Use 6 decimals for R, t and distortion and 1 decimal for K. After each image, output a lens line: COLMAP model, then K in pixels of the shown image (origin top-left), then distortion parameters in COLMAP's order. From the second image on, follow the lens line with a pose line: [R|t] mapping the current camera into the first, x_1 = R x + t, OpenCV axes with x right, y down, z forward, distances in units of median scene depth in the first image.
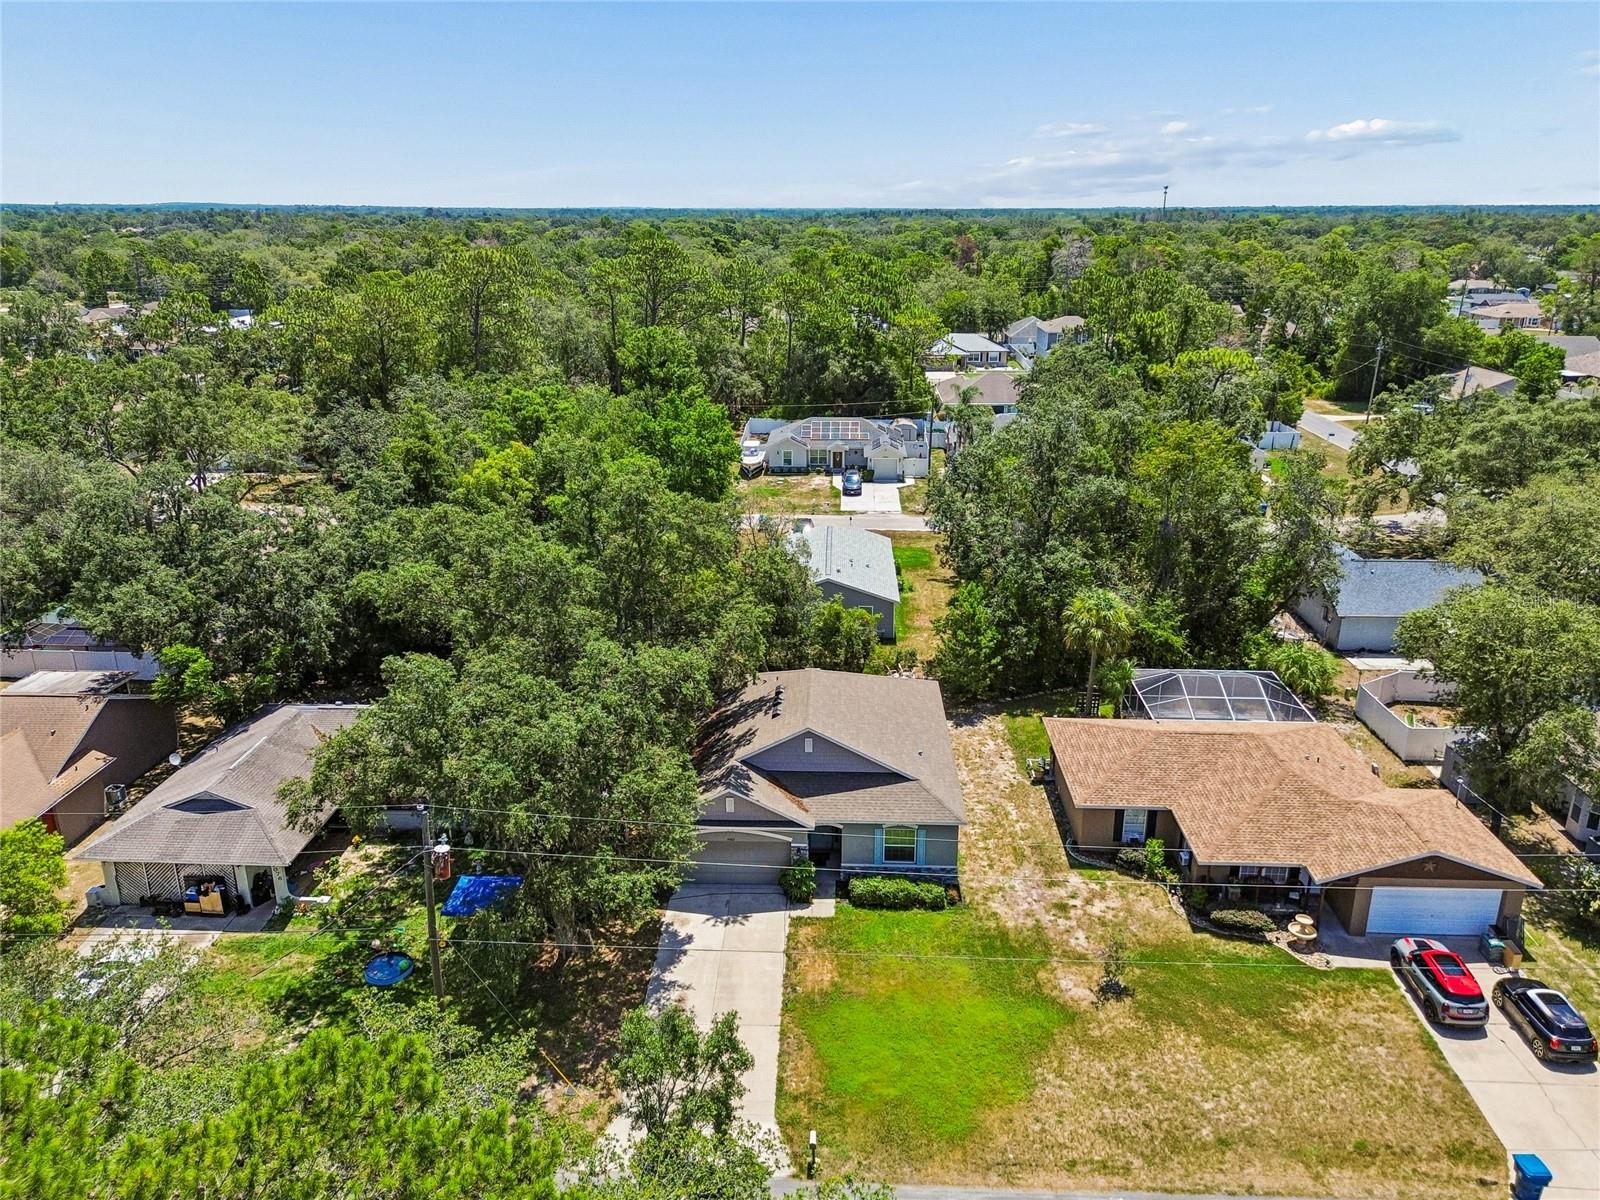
lens RADIAL K [[1146.5, 0, 803.4], [0, 1146.5, 600.9], [0, 0, 1]] dist [0.060645, -0.056092]
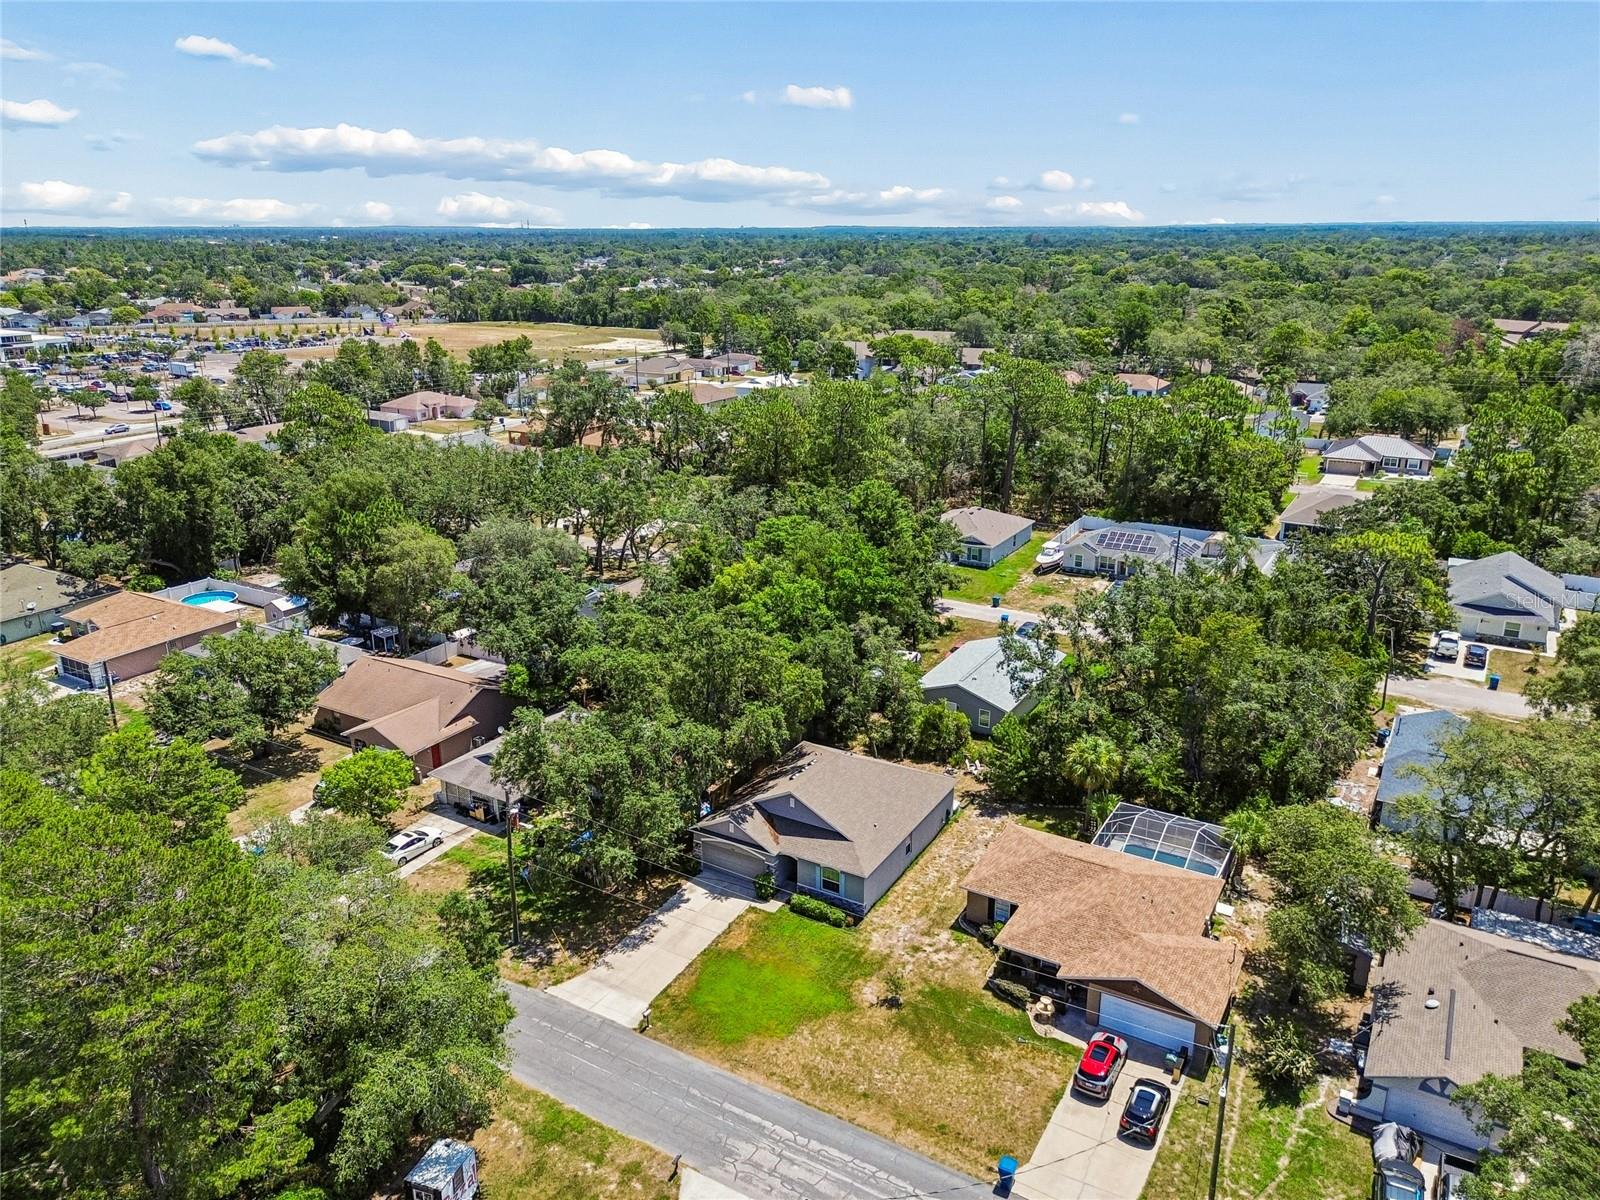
lens RADIAL K [[1124.3, 0, 804.8], [0, 1124.3, 600.6], [0, 0, 1]] dist [0.058136, -0.058639]
pose [[0.882643, 0.143994, -0.447446, 0.676089], [-0.148799, 0.988561, 0.024608, -0.187942], [0.445871, 0.044860, 0.893973, -0.373478]]
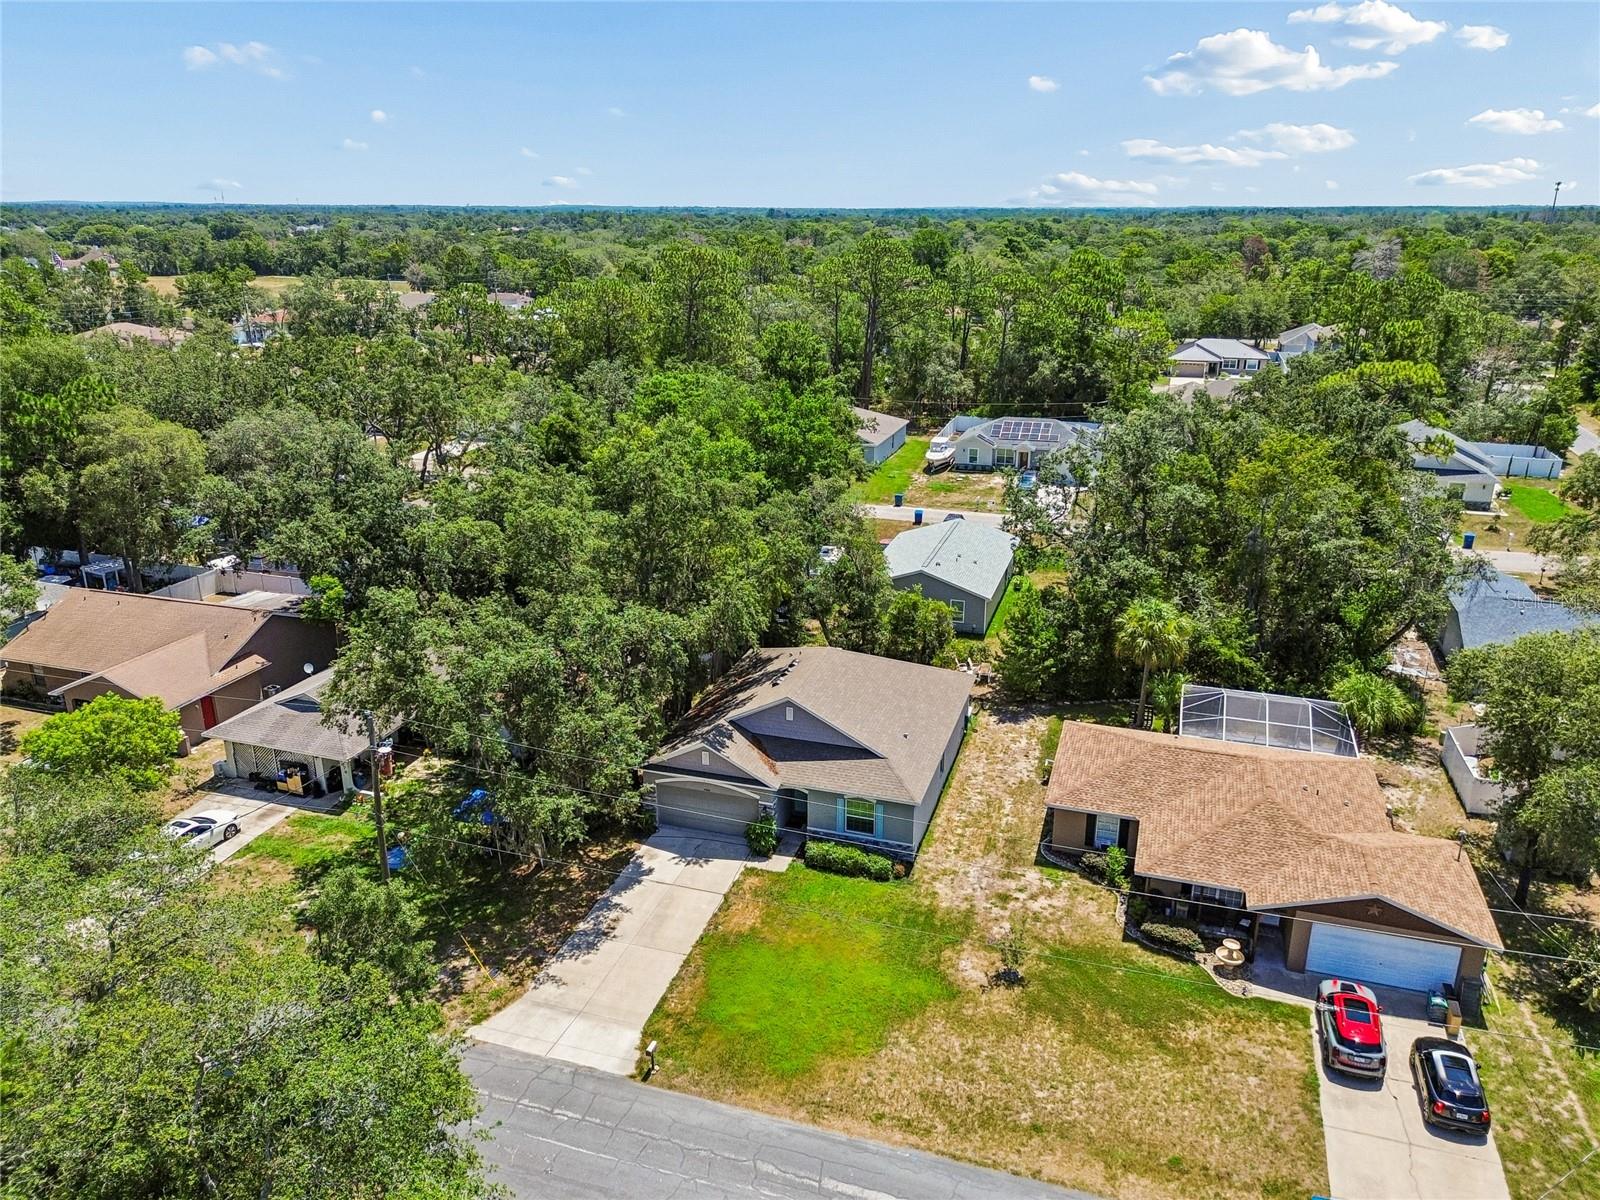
lens RADIAL K [[1134.3, 0, 803.7], [0, 1134.3, 602.5], [0, 0, 1]] dist [0.059385, -0.055832]
pose [[0.963079, 0.089326, -0.253968, 0.284409], [-0.088018, 0.995982, 0.016532, 0.003134], [0.254424, 0.006432, 0.967071, -0.026112]]
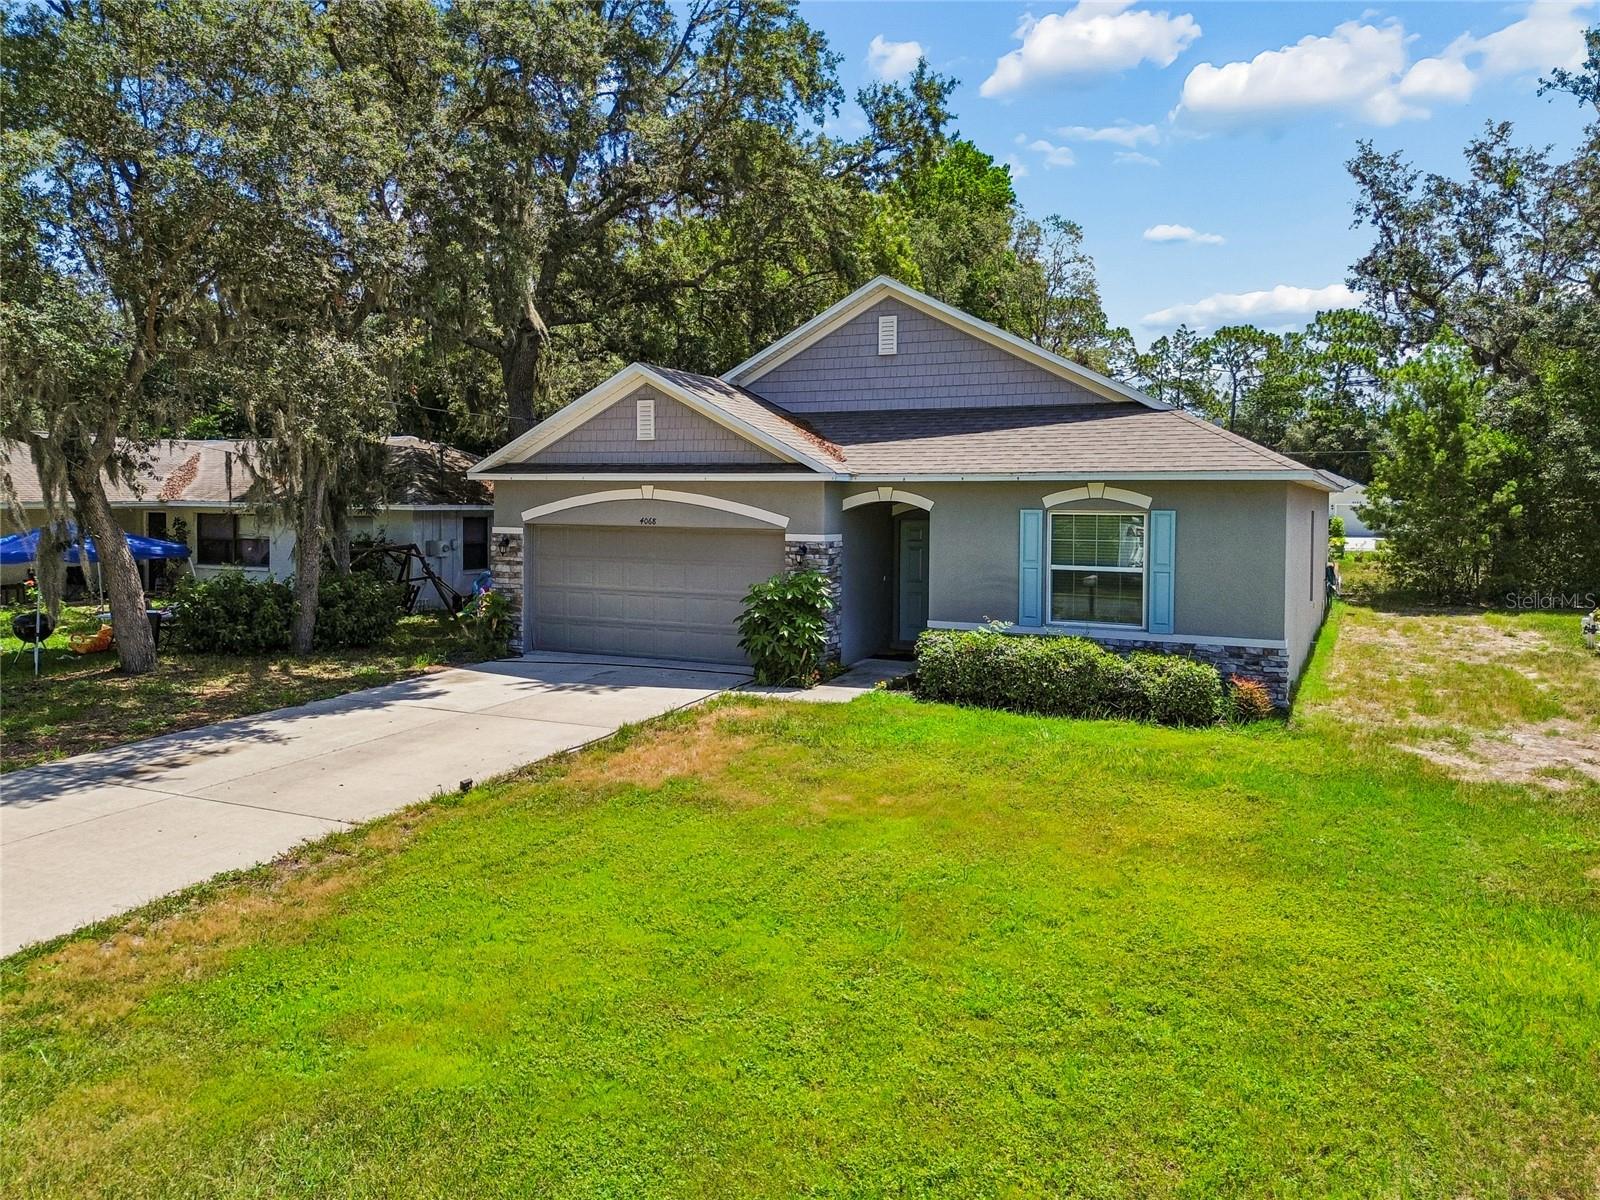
lens RADIAL K [[1154.8, 0, 792.7], [0, 1154.8, 558.5], [0, 0, 1]] dist [0.069175, -0.077298]
pose [[0.909024, 0.028802, -0.415747, 0.144615], [-0.140880, 0.960116, -0.241517, 0.306573], [0.392210, 0.278115, 0.876826, 0.677212]]
